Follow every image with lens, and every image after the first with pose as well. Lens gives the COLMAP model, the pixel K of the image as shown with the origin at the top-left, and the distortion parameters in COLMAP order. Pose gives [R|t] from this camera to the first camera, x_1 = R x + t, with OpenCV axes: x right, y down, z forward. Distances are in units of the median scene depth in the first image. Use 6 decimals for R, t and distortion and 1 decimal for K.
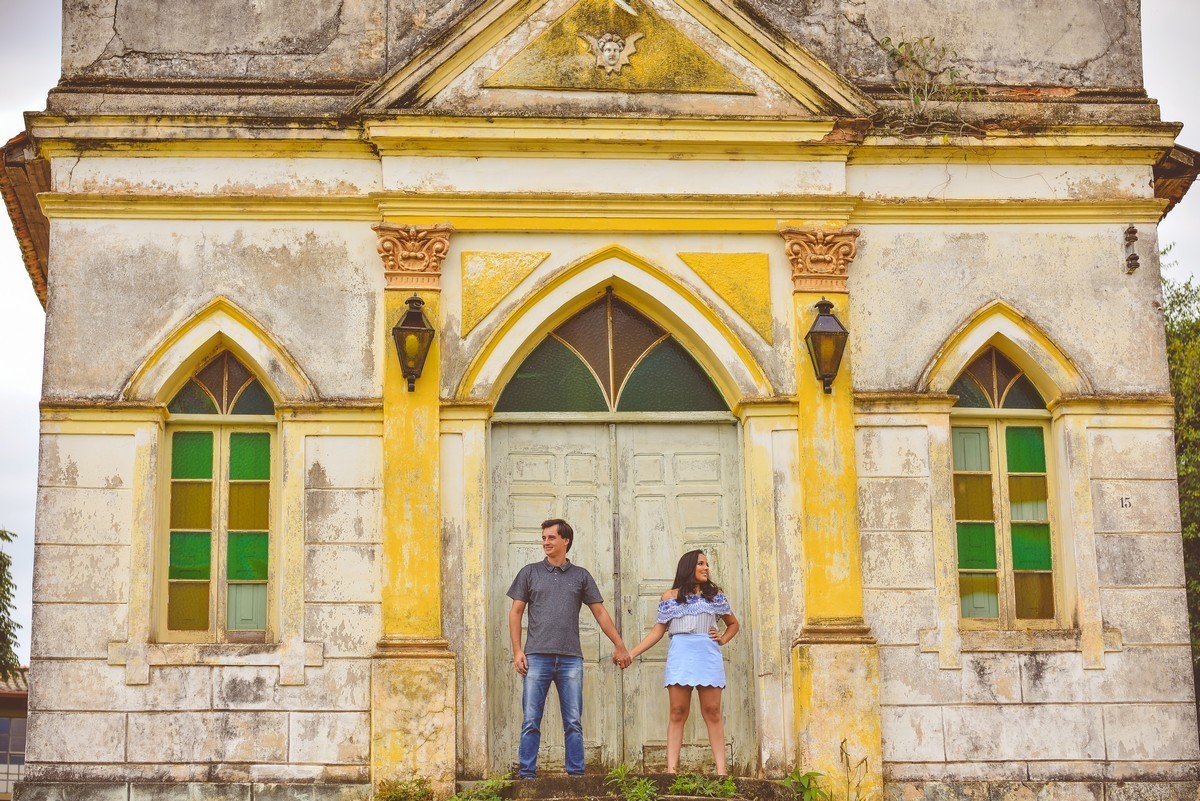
lens RADIAL K [[2828.0, 0, 564.9], [0, 2828.0, 397.0], [0, 0, 1]] dist [0.012873, -0.290782]
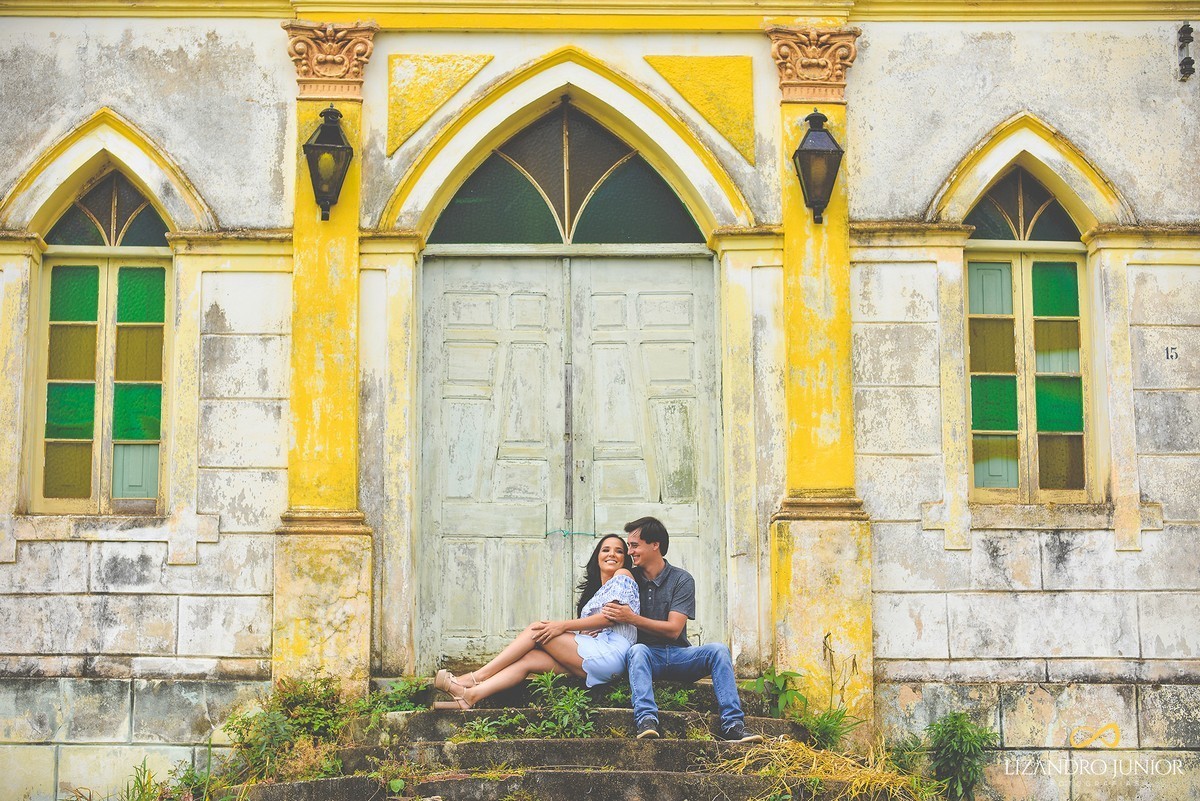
lens RADIAL K [[2828.0, 0, 564.9], [0, 2828.0, 397.0], [0, 0, 1]] dist [0.012873, -0.290782]
pose [[0.998969, 0.005519, -0.045062, 0.055774], [-0.002094, 0.997128, 0.075709, -0.013393], [0.045350, -0.075537, 0.996111, 0.150230]]
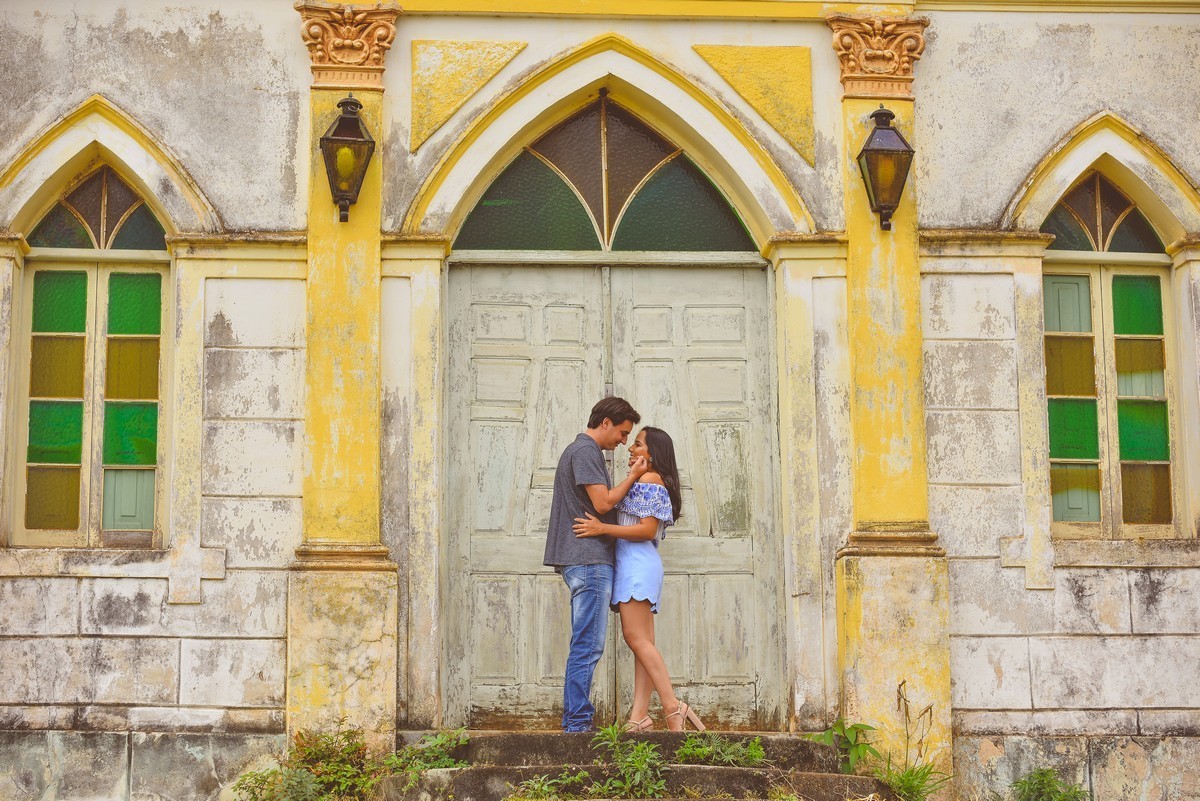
lens RADIAL K [[2828.0, 0, 564.9], [0, 2828.0, 397.0], [0, 0, 1]] dist [0.012873, -0.290782]
pose [[0.999935, 0.010299, 0.004904, 0.002250], [-0.010566, 0.998259, 0.058026, 0.000364], [-0.004298, -0.058074, 0.998303, 0.229538]]
